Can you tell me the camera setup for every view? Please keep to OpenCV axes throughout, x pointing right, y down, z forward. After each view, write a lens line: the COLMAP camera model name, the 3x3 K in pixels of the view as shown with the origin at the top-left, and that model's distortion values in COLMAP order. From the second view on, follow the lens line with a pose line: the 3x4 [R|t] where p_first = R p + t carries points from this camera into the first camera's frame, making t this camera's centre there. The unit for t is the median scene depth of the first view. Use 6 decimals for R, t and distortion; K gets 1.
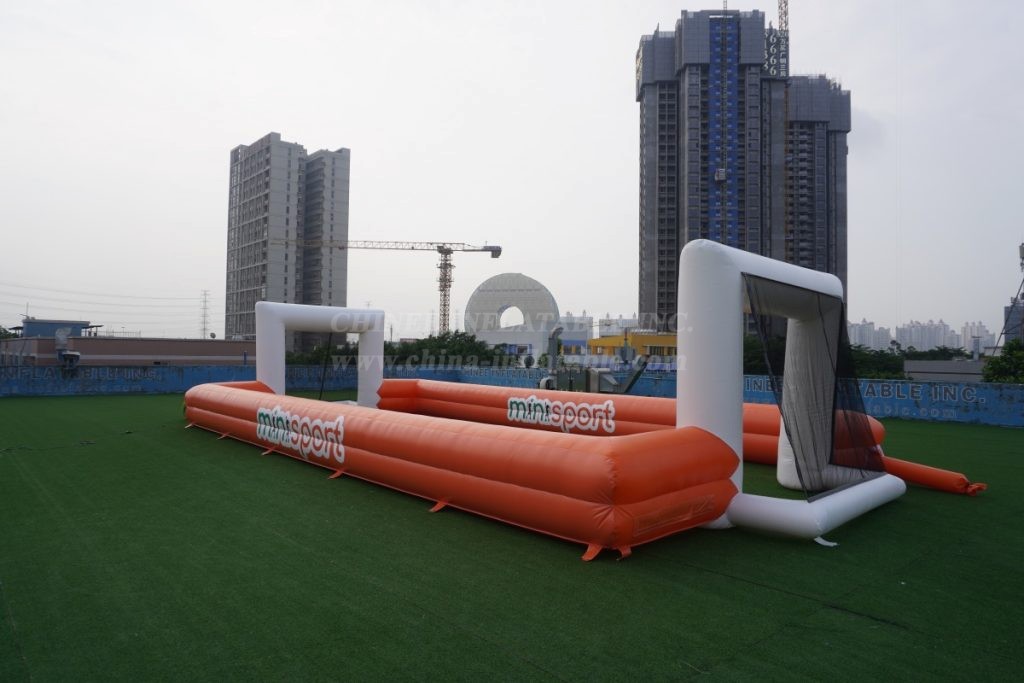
lens RADIAL K [[695.6, 0, 515.3], [0, 695.6, 344.5], [0, 0, 1]] dist [-0.059499, 0.044542]
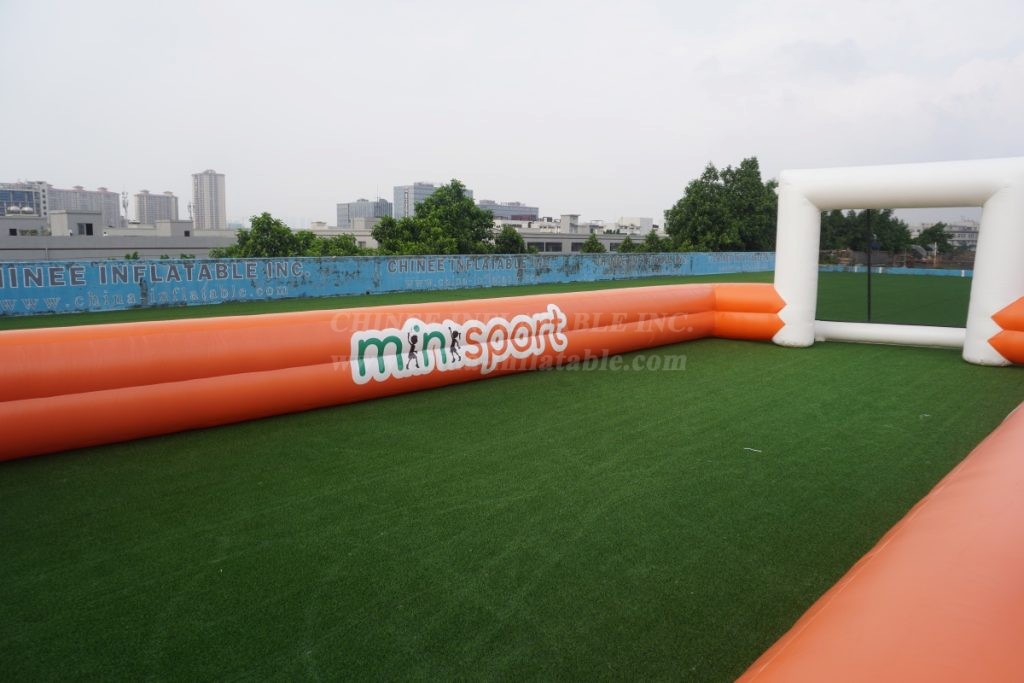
lens RADIAL K [[695.6, 0, 503.2], [0, 695.6, 333.3], [0, 0, 1]] dist [-0.059499, 0.044542]
pose [[-0.064602, -0.150076, 0.986562, -0.382688], [-0.024920, 0.988561, 0.148749, 0.008578], [-0.997600, -0.014975, -0.067603, 0.815779]]
